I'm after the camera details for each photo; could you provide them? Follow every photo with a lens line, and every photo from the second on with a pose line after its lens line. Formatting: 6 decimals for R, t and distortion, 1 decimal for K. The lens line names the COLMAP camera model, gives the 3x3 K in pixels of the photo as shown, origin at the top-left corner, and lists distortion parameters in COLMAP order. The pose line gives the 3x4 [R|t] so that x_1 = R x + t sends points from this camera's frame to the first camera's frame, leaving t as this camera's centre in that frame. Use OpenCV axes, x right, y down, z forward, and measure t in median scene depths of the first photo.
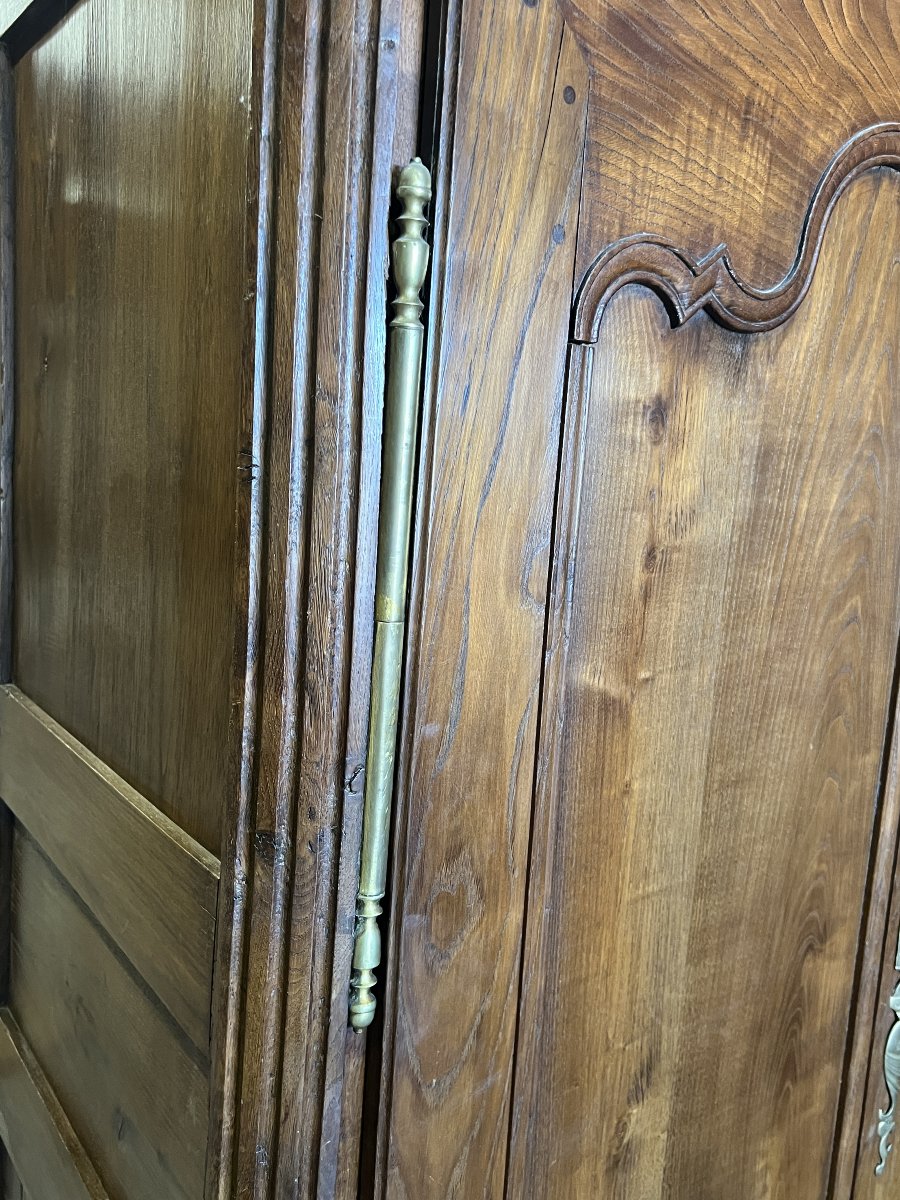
lens RADIAL K [[1035.8, 0, 450.0], [0, 1035.8, 600.0], [0, 0, 1]] dist [-0.004370, -0.006309]
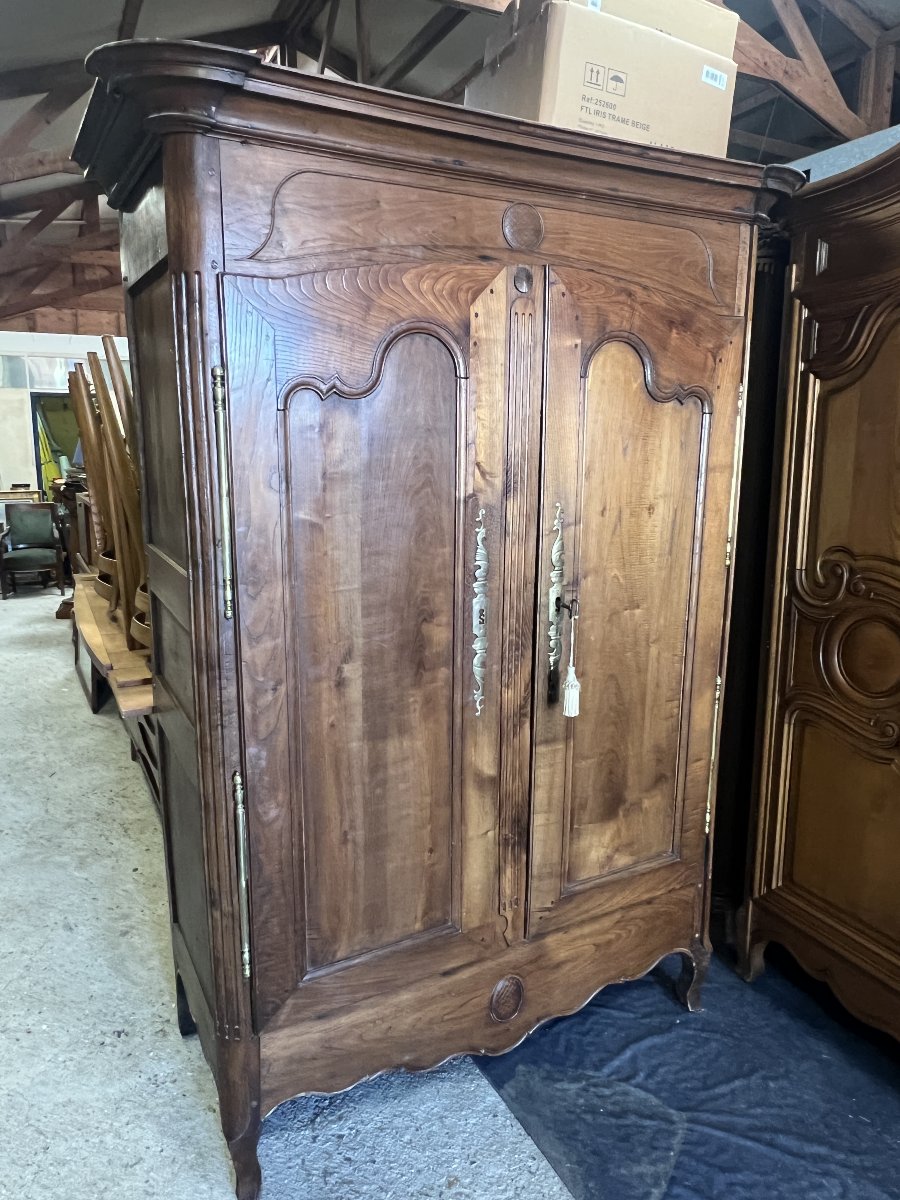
lens RADIAL K [[792.0, 0, 450.0], [0, 792.0, 600.0], [0, 0, 1]] dist [0.007590, 0.002528]
pose [[0.989613, -0.035056, -0.139418, 0.841457], [0.045268, 0.996465, 0.070767, 0.168064], [0.136444, -0.076343, 0.987702, -1.241028]]
